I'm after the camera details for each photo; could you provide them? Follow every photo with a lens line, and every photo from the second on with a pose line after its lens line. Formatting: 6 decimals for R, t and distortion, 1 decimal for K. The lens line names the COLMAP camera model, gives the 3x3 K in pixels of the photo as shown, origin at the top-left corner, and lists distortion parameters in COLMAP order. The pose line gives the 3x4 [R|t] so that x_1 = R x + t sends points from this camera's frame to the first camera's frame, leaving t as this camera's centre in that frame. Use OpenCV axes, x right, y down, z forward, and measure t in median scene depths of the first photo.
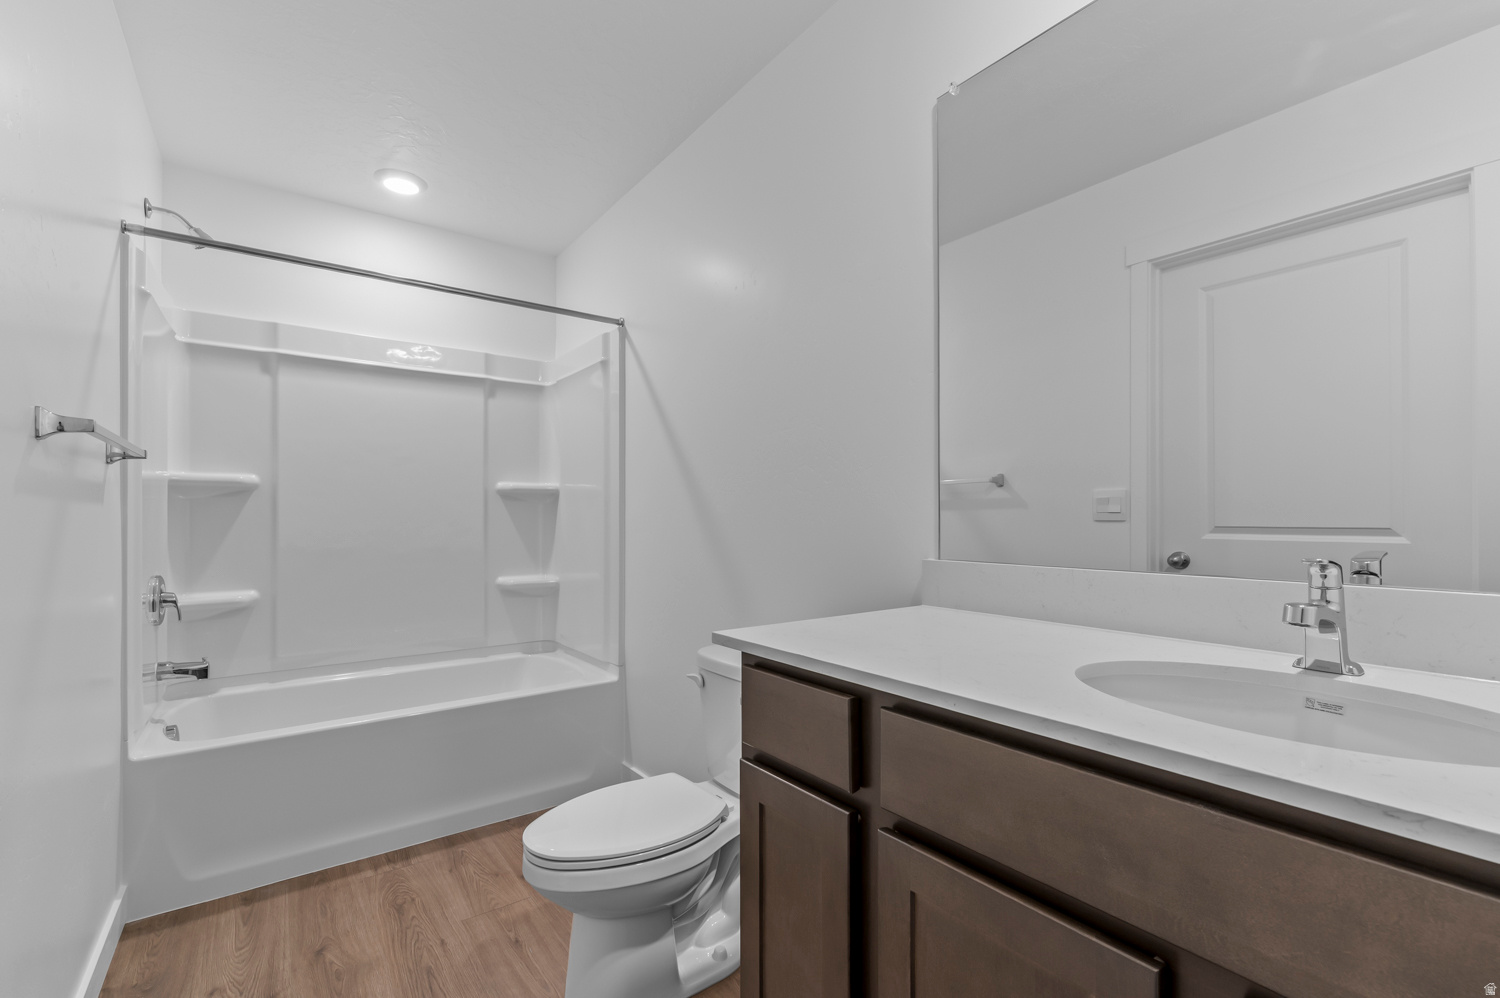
lens RADIAL K [[641.4, 0, 744.0], [0, 641.4, 509.0], [0, 0, 1]] dist [0.000624, 0.000201]
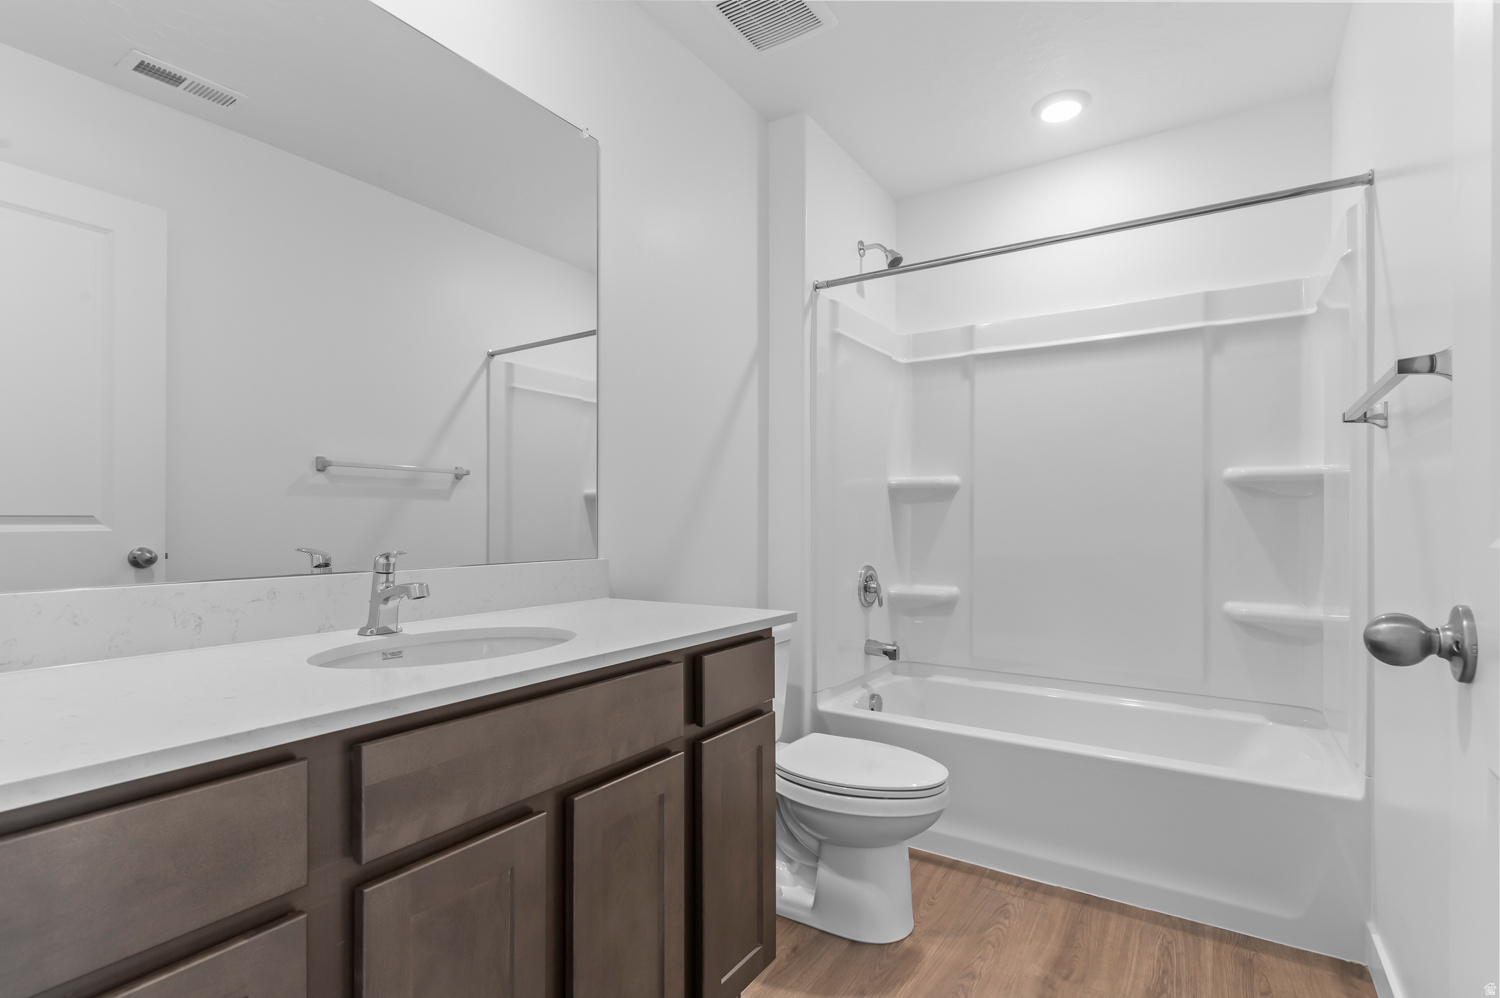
lens RADIAL K [[730.1, 0, 746.3], [0, 730.1, 503.6], [0, 0, 1]] dist [-0.000216, -0.001095]
pose [[0.343134, -0.010227, -0.939231, 0.228803], [0.011389, 0.999913, -0.006727, -0.003902], [0.939217, -0.008388, 0.343220, 0.260627]]
